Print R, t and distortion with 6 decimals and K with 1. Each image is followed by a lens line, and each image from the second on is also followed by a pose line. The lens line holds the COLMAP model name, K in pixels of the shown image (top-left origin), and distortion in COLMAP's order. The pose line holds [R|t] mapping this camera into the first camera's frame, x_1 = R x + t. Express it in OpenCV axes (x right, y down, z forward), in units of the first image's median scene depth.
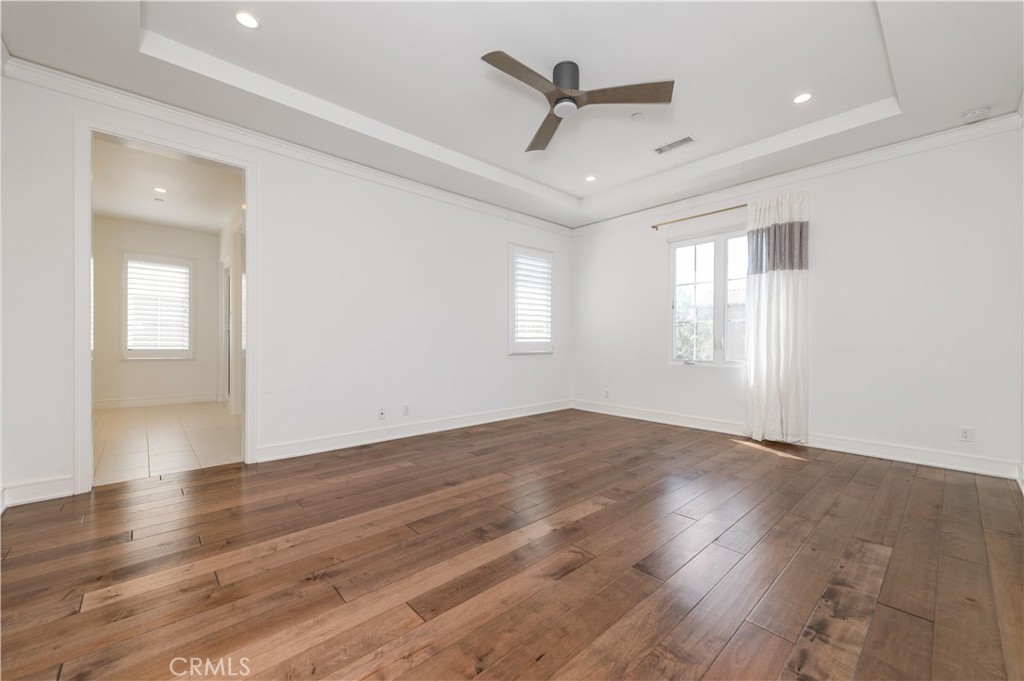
lens RADIAL K [[402.1, 0, 513.7], [0, 402.1, 339.5], [0, 0, 1]] dist [0.018895, -0.004622]
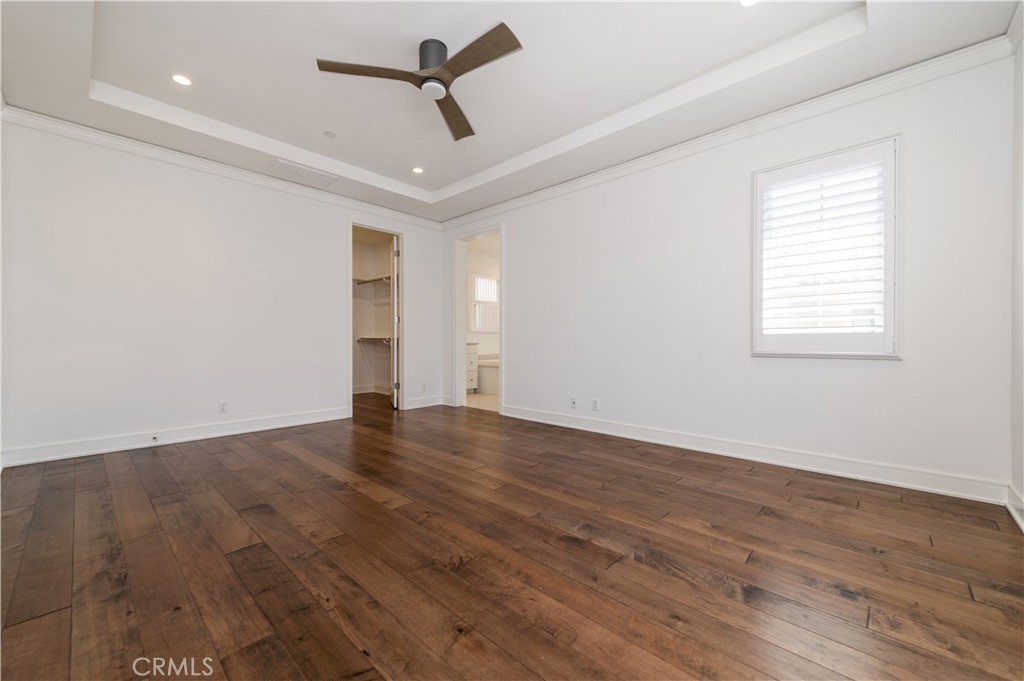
lens RADIAL K [[402.1, 0, 513.7], [0, 402.1, 339.5], [0, 0, 1]] dist [0.018895, -0.004622]
pose [[0.071537, -0.004858, -0.997426, 1.091090], [0.005775, 0.999973, -0.004457, 0.024767], [0.997421, -0.005441, 0.071563, 1.116955]]
